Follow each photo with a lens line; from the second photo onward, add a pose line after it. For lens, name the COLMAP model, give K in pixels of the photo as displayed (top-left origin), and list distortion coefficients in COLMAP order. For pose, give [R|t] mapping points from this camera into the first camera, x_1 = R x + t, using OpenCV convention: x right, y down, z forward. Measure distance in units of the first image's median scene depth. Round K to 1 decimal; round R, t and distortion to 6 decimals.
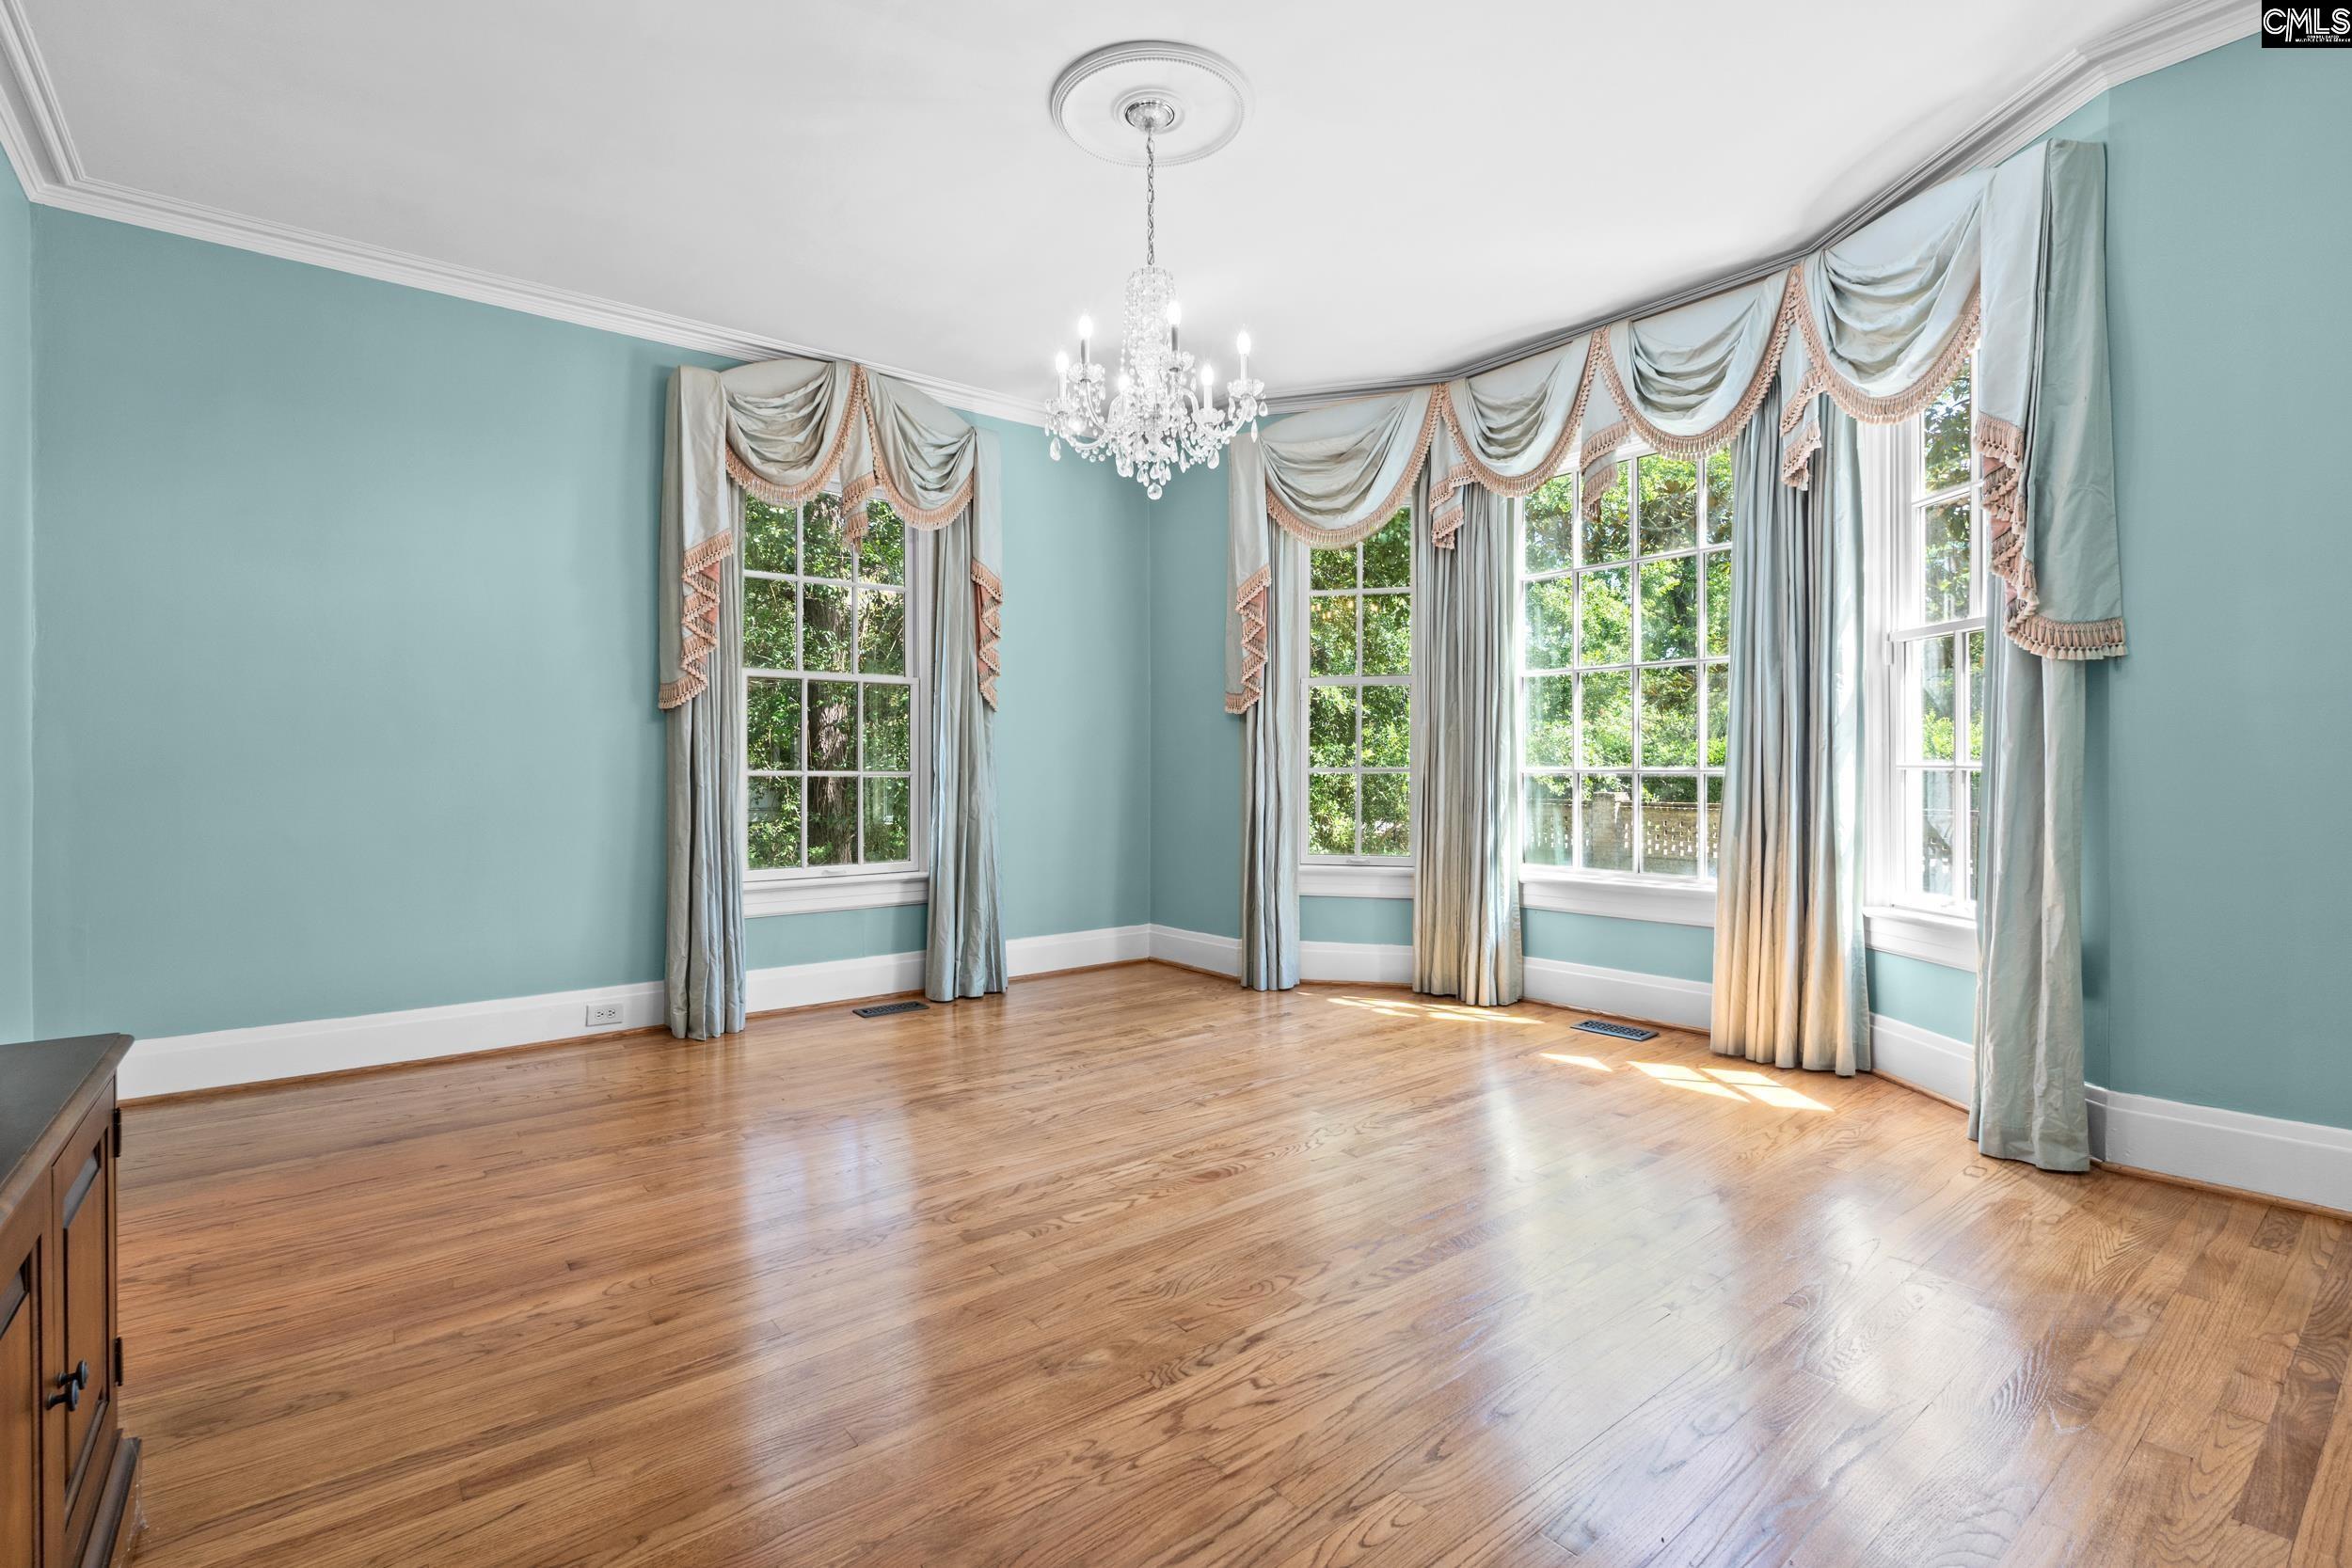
lens RADIAL K [[1089.4, 0, 1170.2], [0, 1089.4, 768.5], [0, 0, 1]] dist [-0.002877, -0.000348]
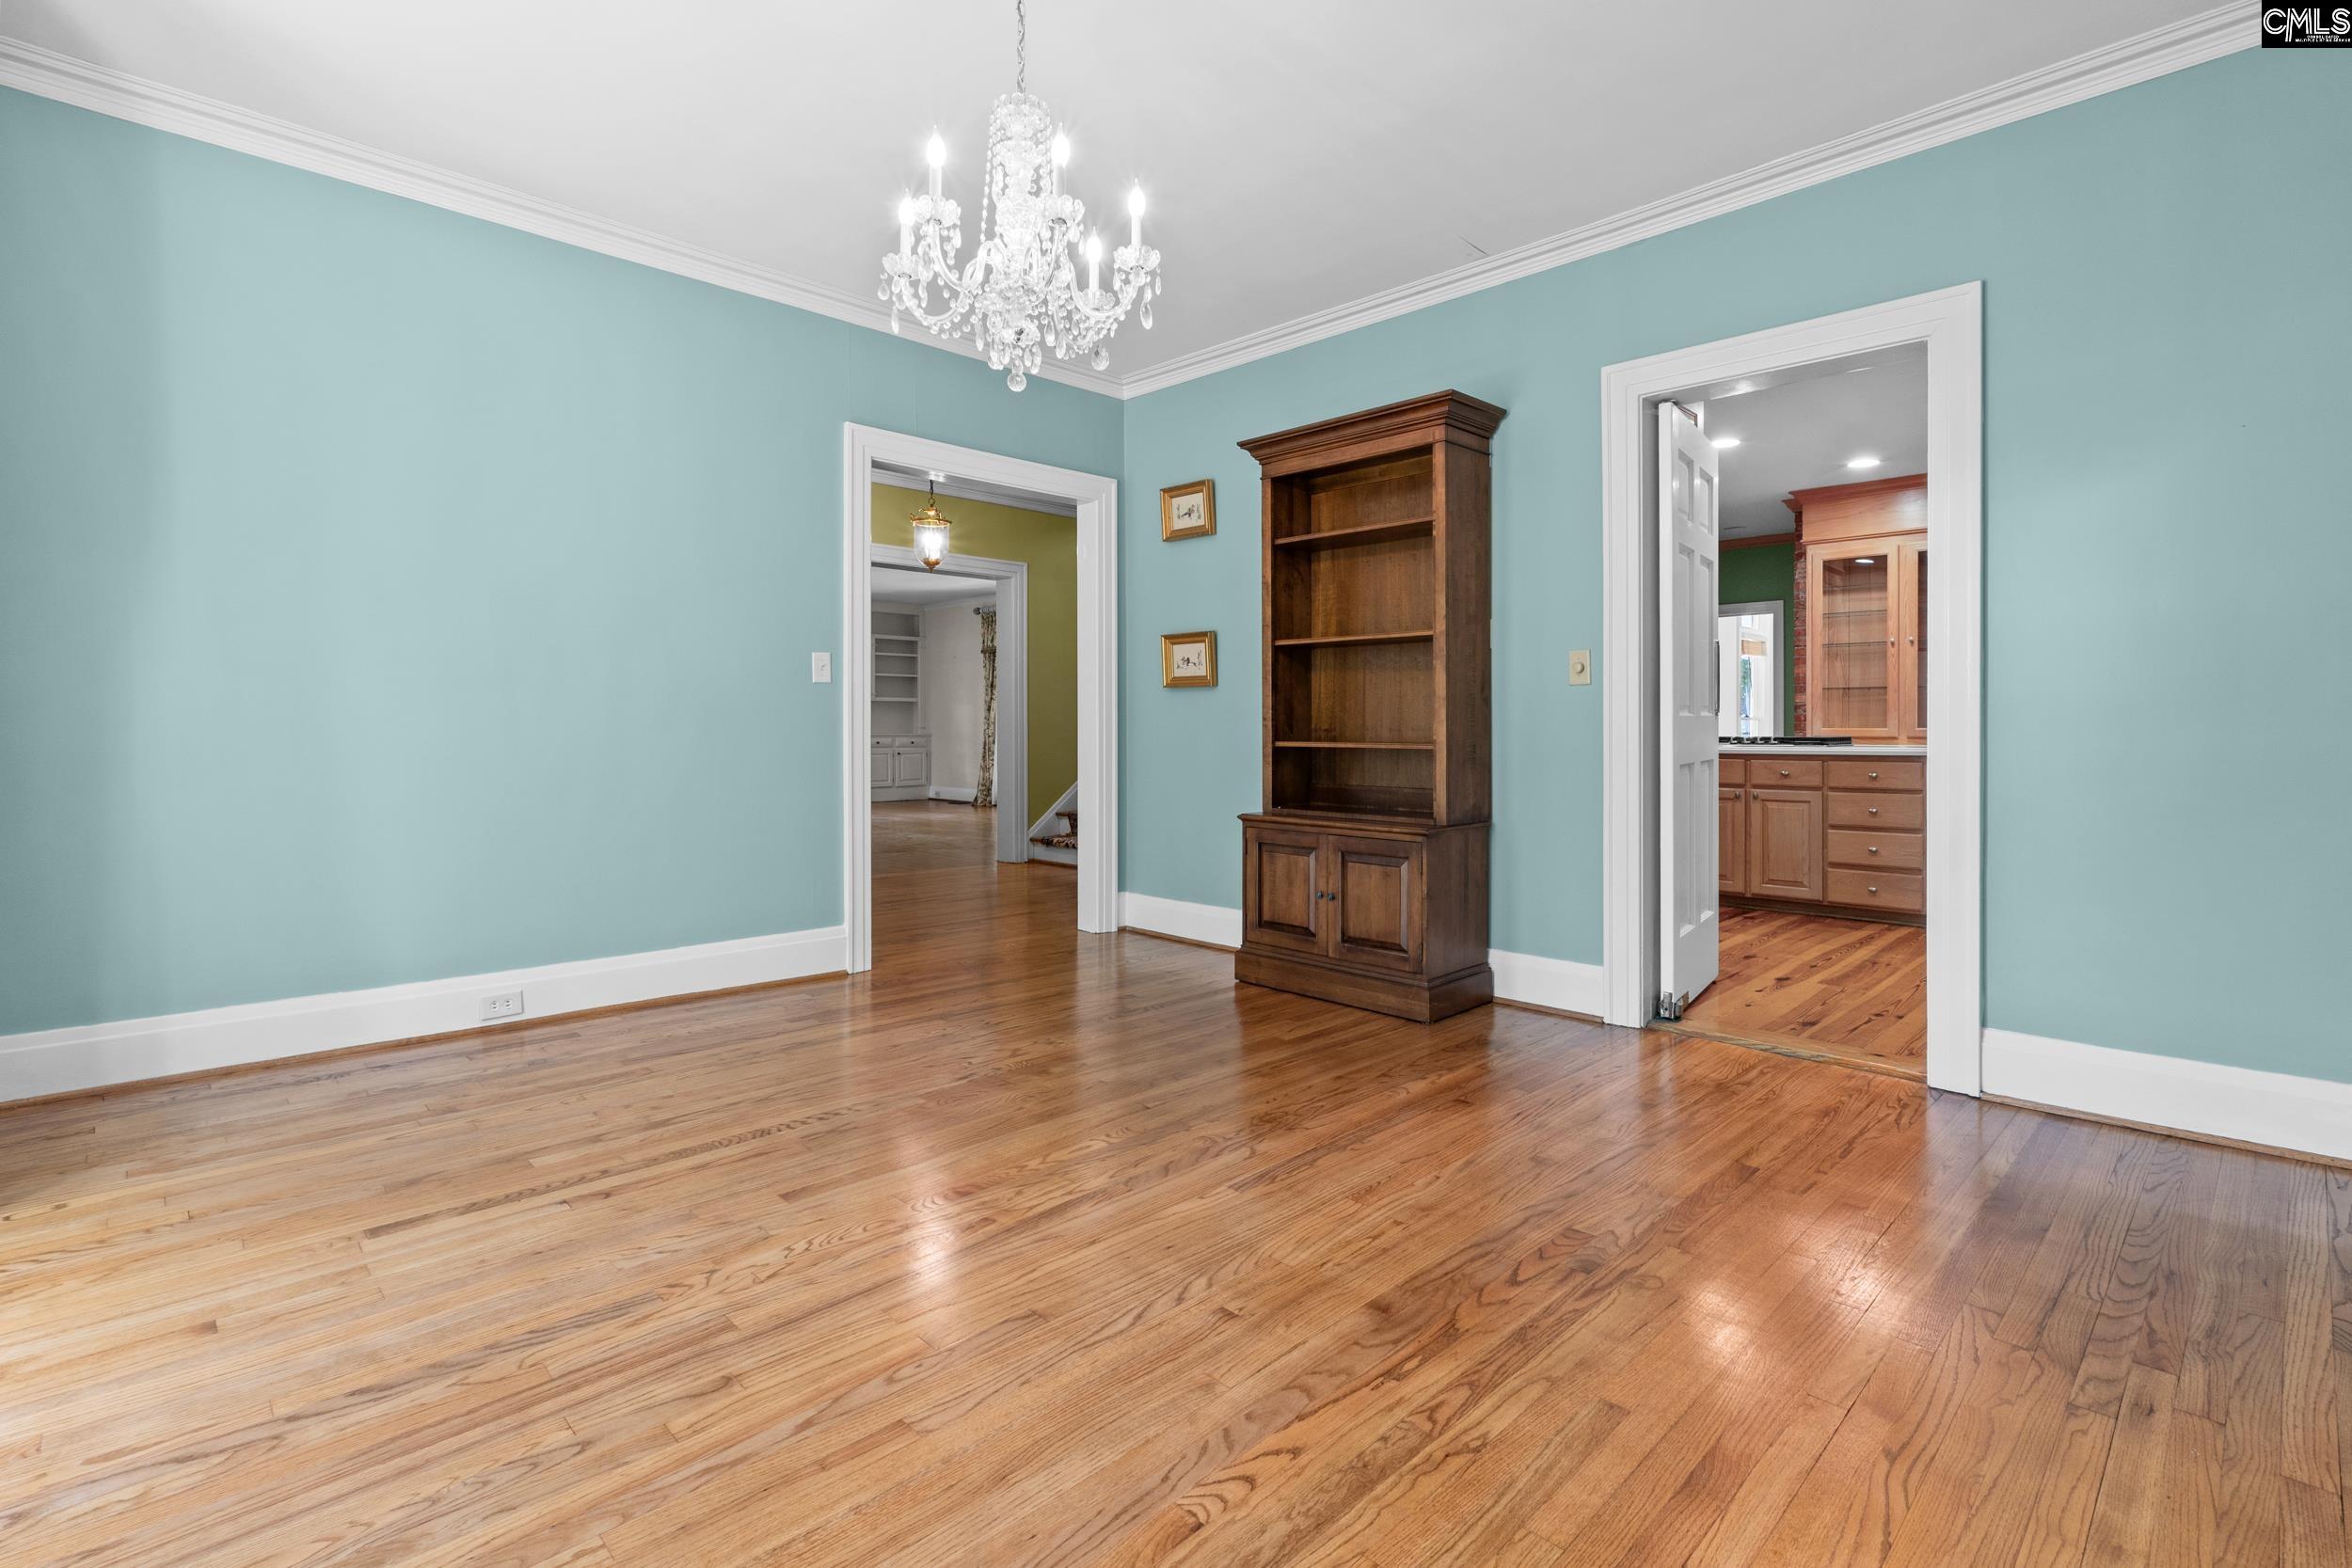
lens RADIAL K [[1089.4, 0, 1170.2], [0, 1089.4, 768.5], [0, 0, 1]] dist [-0.002877, -0.000348]
pose [[-0.994446, 0.005230, -0.105116, -0.041888], [0.001092, 0.999224, 0.039385, -0.002809], [0.105240, 0.039052, -0.993680, 1.791287]]
